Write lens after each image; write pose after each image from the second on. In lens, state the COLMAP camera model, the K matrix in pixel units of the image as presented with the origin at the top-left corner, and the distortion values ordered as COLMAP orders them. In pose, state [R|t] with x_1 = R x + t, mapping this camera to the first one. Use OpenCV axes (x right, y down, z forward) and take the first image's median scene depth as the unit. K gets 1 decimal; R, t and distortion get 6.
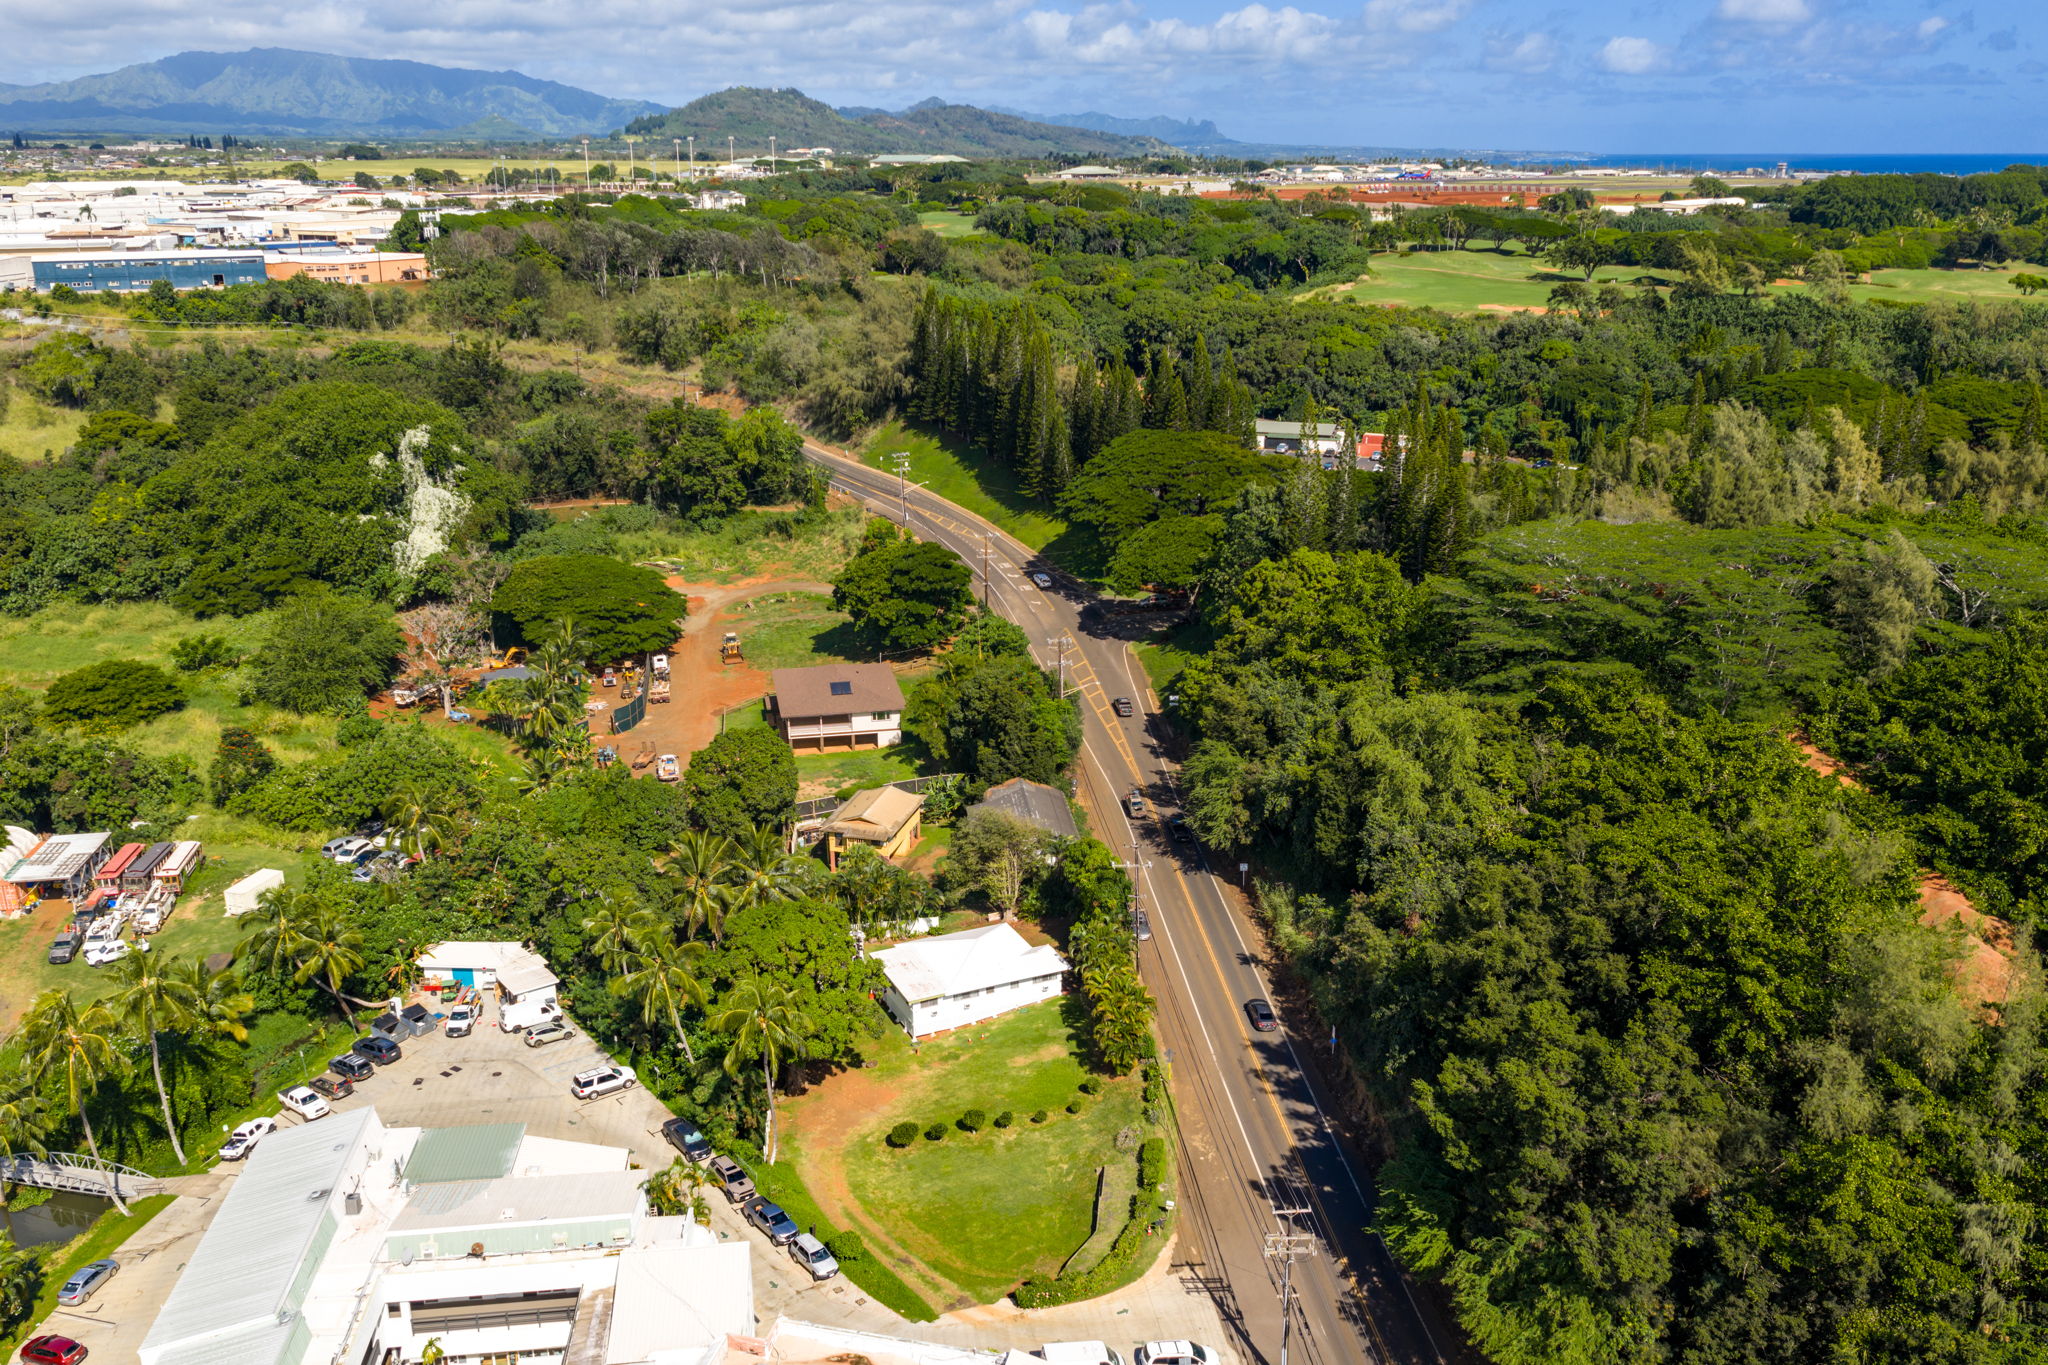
lens RADIAL K [[1682.5, 0, 1038.4], [0, 1682.5, 688.2], [0, 0, 1]] dist [0.014104, -0.025279]
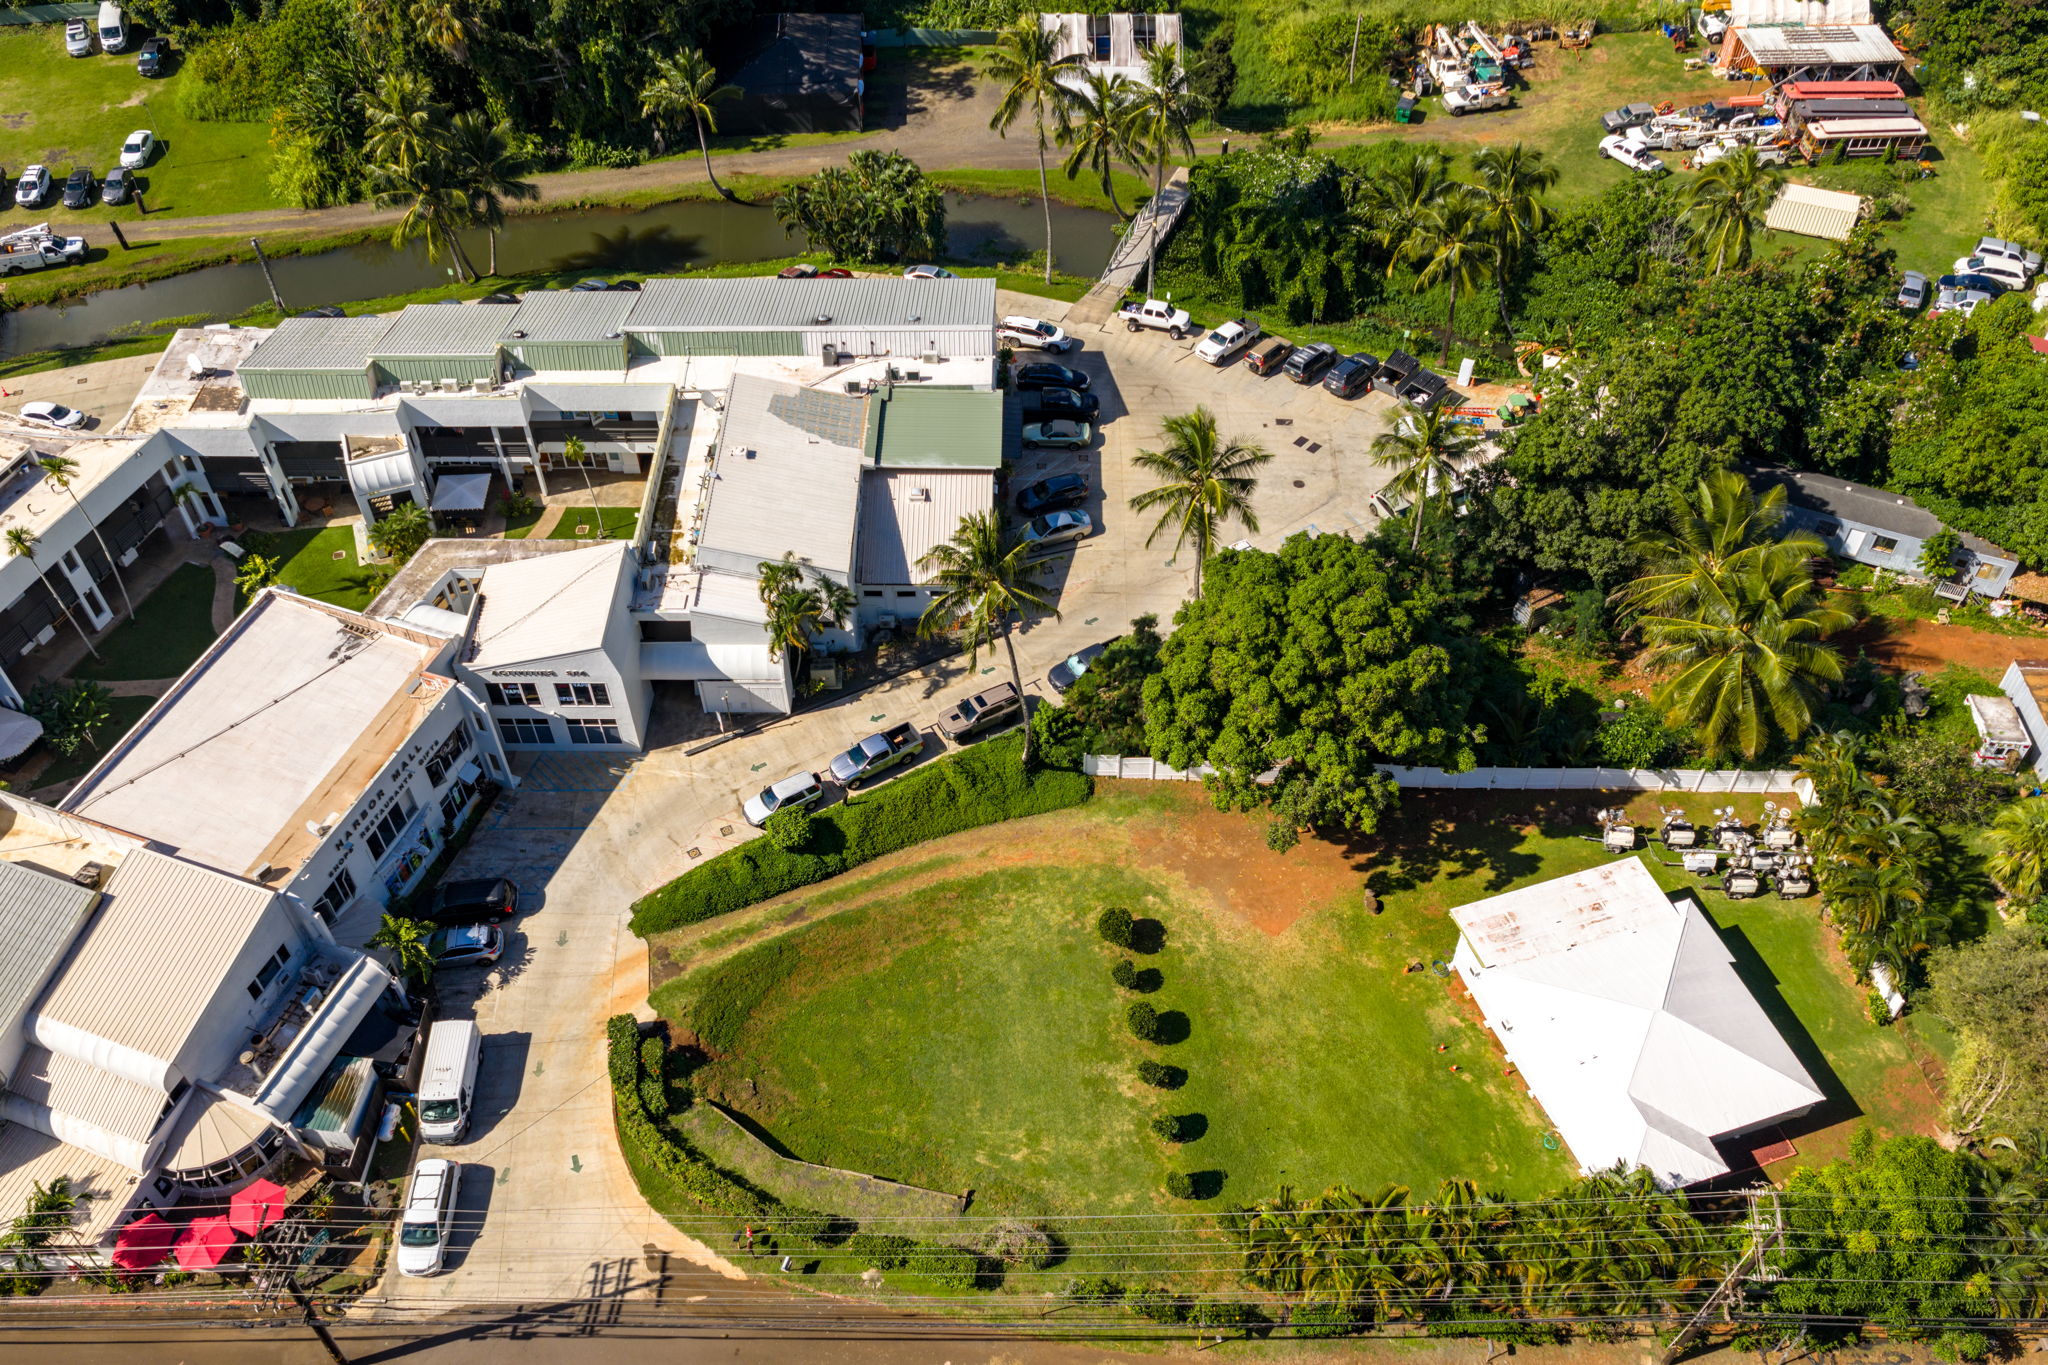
lens RADIAL K [[1705.7, 0, 1038.8], [0, 1705.7, 689.1], [0, 0, 1]] dist [0.017944, -0.035565]
pose [[-0.121372, 0.730014, -0.672568, 0.287580], [-0.294745, 0.620510, 0.726700, -0.246504], [0.947837, 0.286437, 0.139855, 0.846059]]
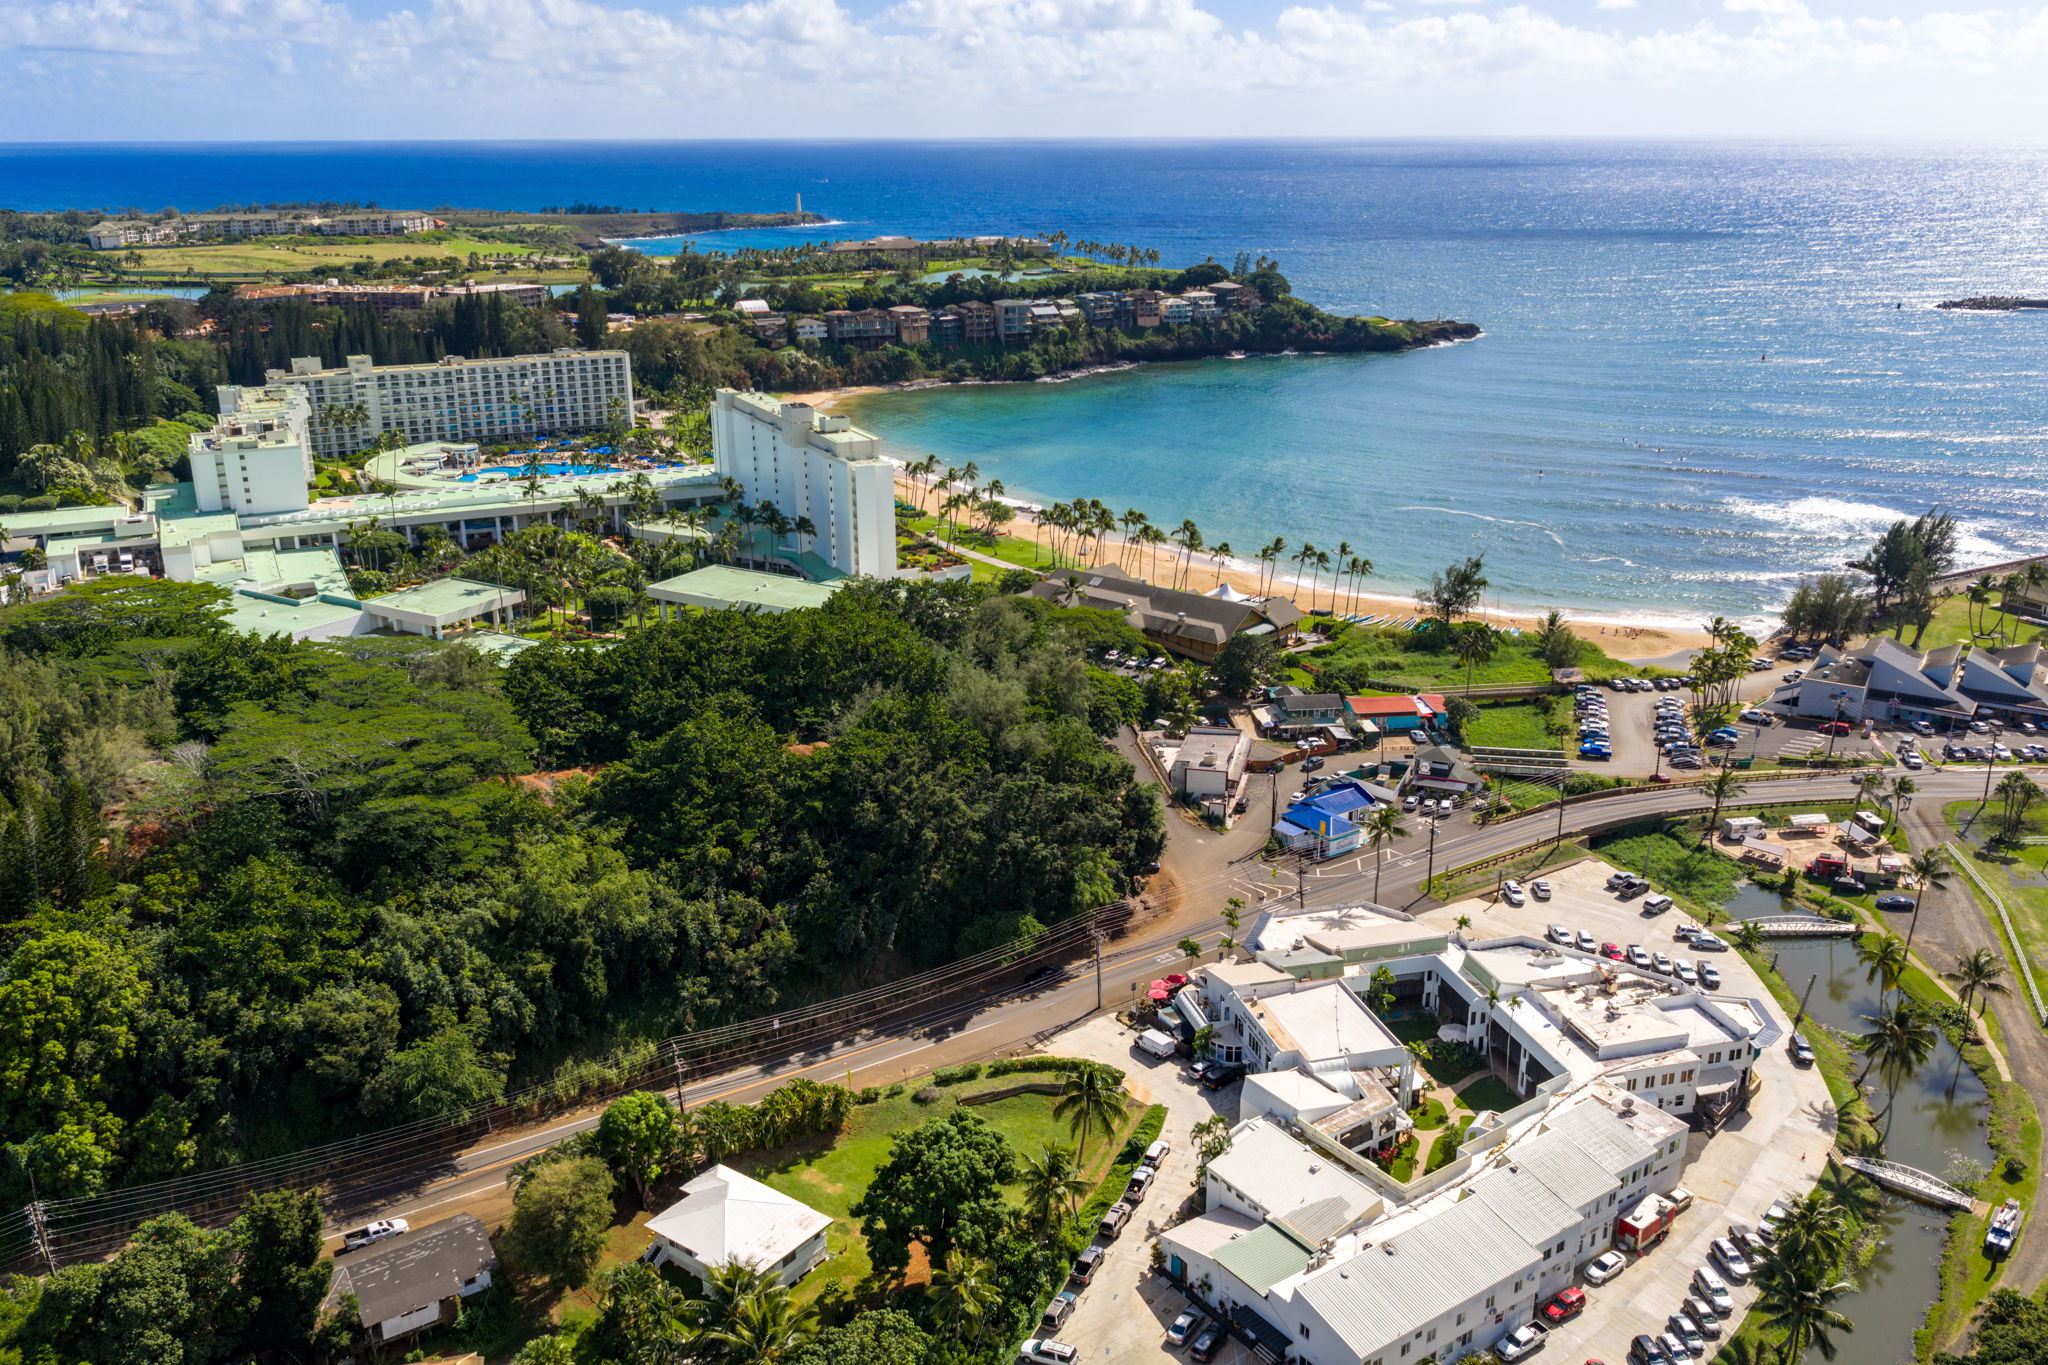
lens RADIAL K [[1682.5, 0, 1038.4], [0, 1682.5, 688.2], [0, 0, 1]] dist [0.014104, -0.025279]
pose [[-0.484754, -0.277394, 0.829498, -1.042667], [0.263644, 0.857925, 0.440973, -0.609851], [-0.833970, 0.432455, -0.342749, 1.221342]]
